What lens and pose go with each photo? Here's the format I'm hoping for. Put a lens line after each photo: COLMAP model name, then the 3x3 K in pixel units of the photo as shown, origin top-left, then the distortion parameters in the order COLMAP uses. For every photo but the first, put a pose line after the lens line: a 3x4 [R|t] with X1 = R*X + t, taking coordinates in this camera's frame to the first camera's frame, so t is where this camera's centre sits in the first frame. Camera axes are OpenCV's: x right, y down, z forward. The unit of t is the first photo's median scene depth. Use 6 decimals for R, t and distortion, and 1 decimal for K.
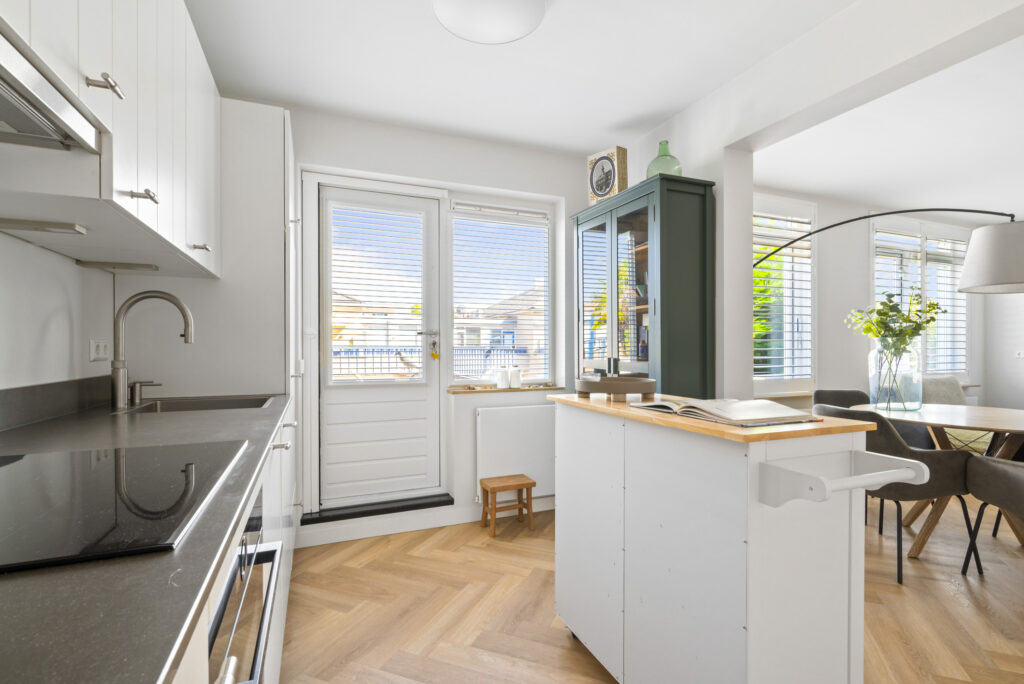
lens RADIAL K [[479.3, 0, 513.6], [0, 479.3, 348.3], [0, 0, 1]] dist [0.000633, 0.000351]
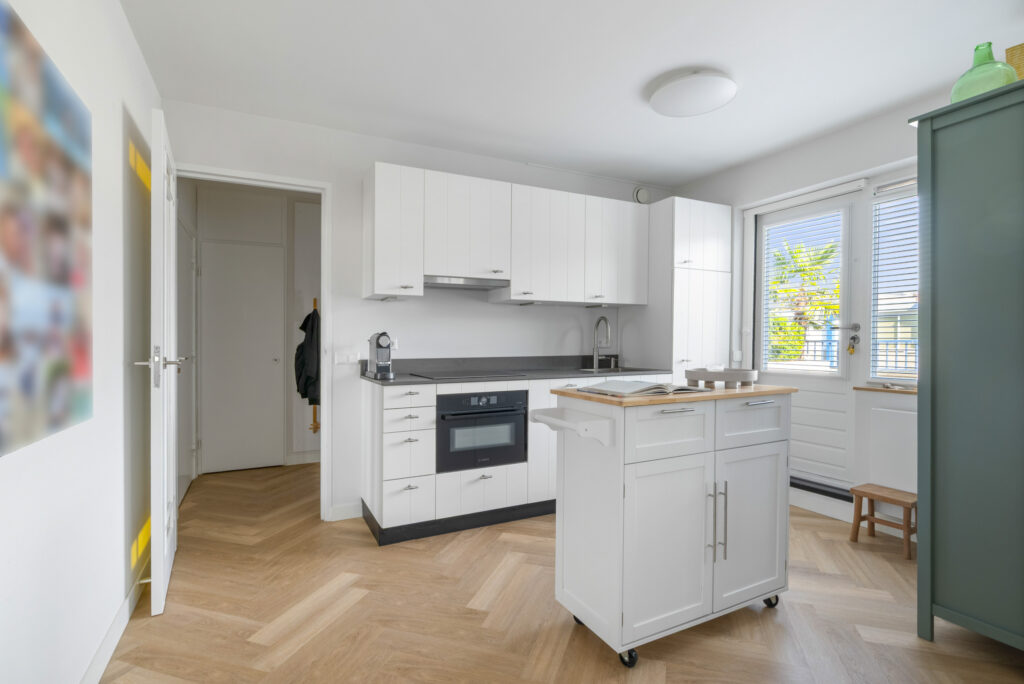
lens RADIAL K [[498.9, 0, 514.0], [0, 498.9, 331.1], [0, 0, 1]] dist [0.000196, 0.000088]
pose [[0.072937, -0.022588, -0.997081, 0.853345], [-0.002005, 0.999738, -0.022795, 0.000552], [0.997335, 0.003662, 0.072873, 0.243379]]
